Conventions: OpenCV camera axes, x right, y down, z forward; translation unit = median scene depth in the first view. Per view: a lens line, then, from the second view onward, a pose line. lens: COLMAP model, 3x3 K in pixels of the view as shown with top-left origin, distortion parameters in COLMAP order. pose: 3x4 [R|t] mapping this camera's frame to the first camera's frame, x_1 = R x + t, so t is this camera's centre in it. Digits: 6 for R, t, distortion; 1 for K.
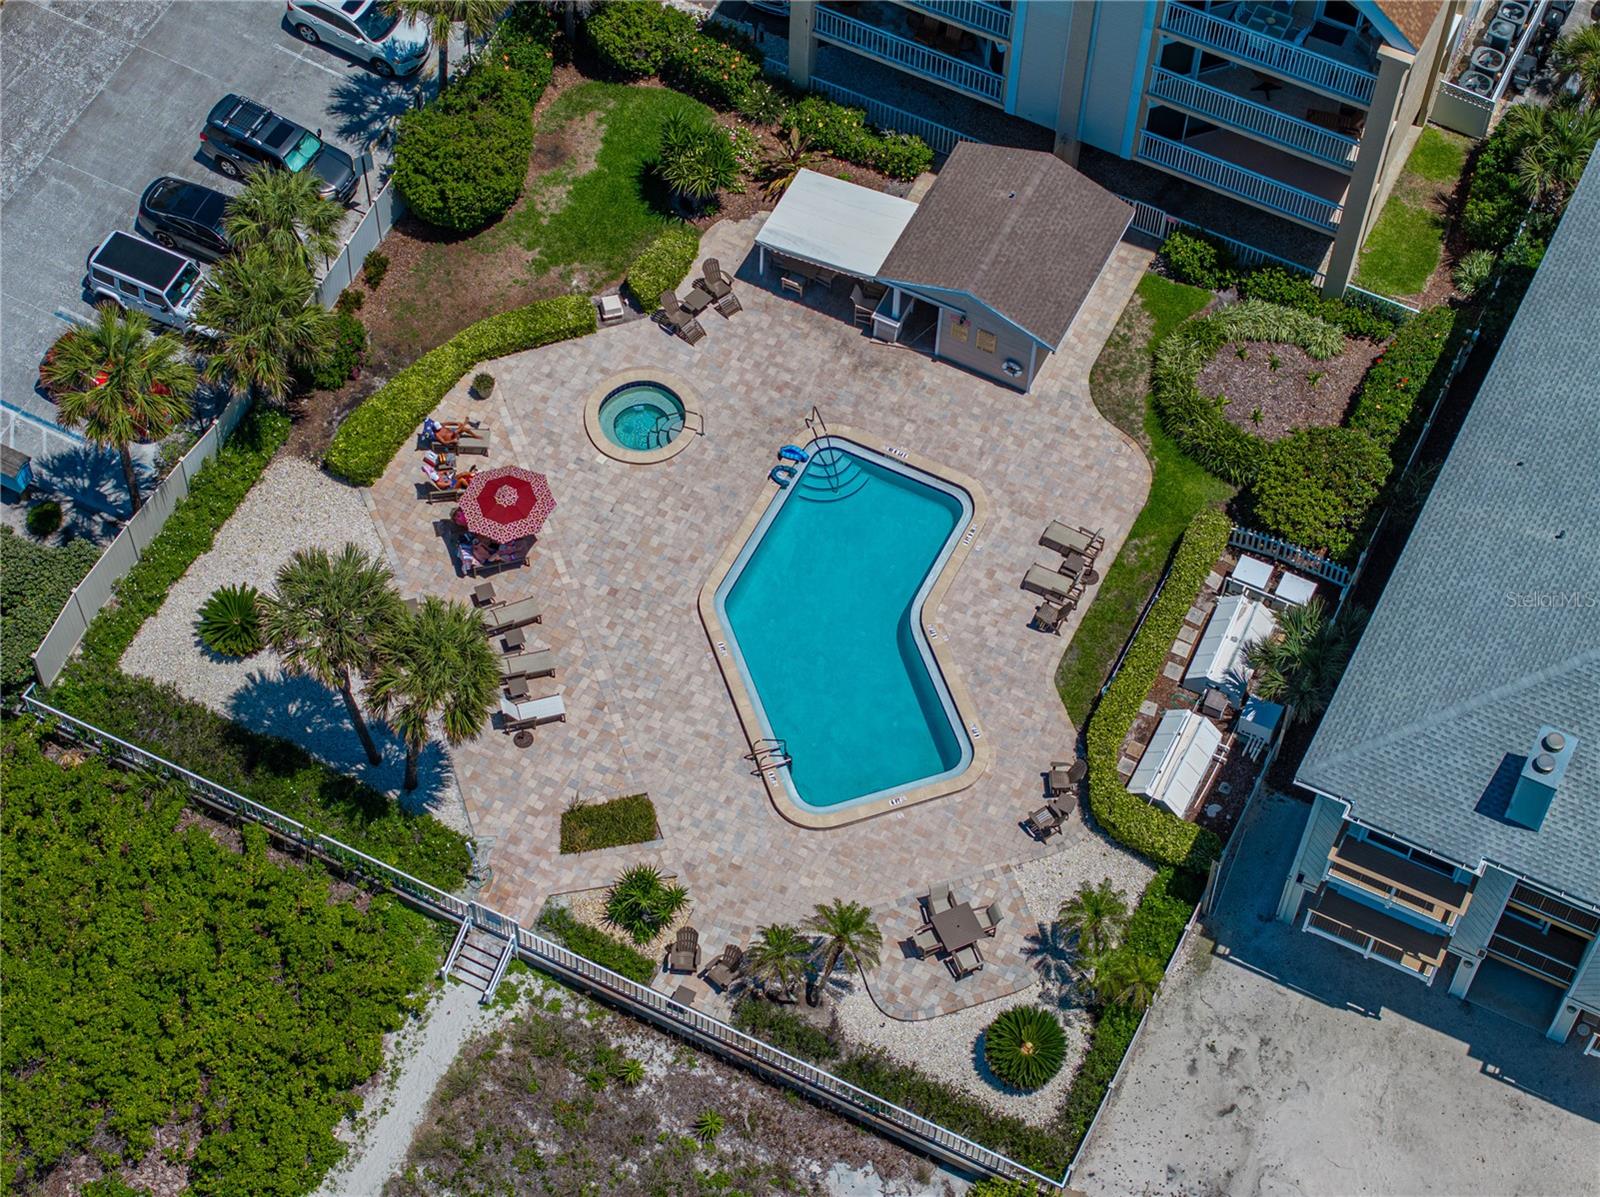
lens RADIAL K [[3204.2, 0, 800.0], [0, 3204.2, 598.5], [0, 0, 1]] dist [-0.072908, 1.706126]
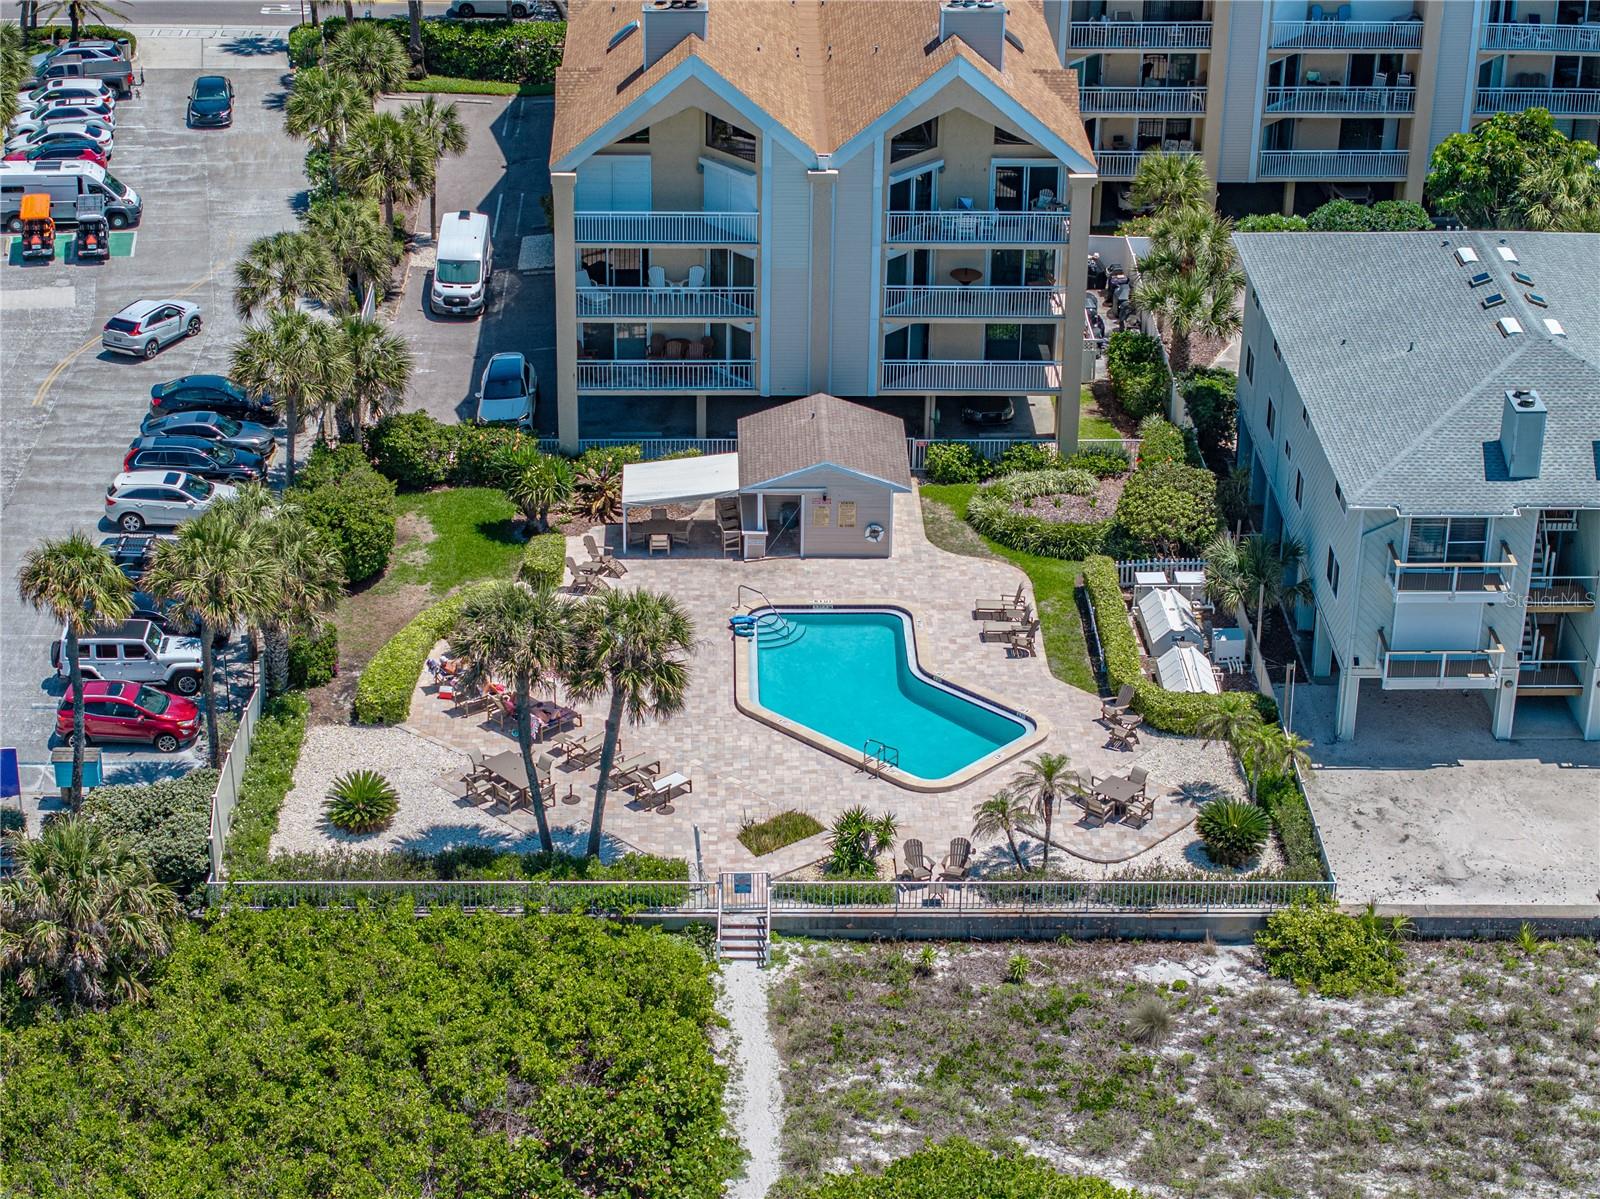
lens RADIAL K [[3204.2, 0, 800.0], [0, 3204.2, 599.5], [0, 0, 1]] dist [-0.072908, 1.706126]
pose [[0.883507, -0.221512, 0.412732, -0.473086], [0.399975, 0.815347, -0.418605, 0.452701], [-0.243794, 0.534923, 0.808964, 0.095404]]
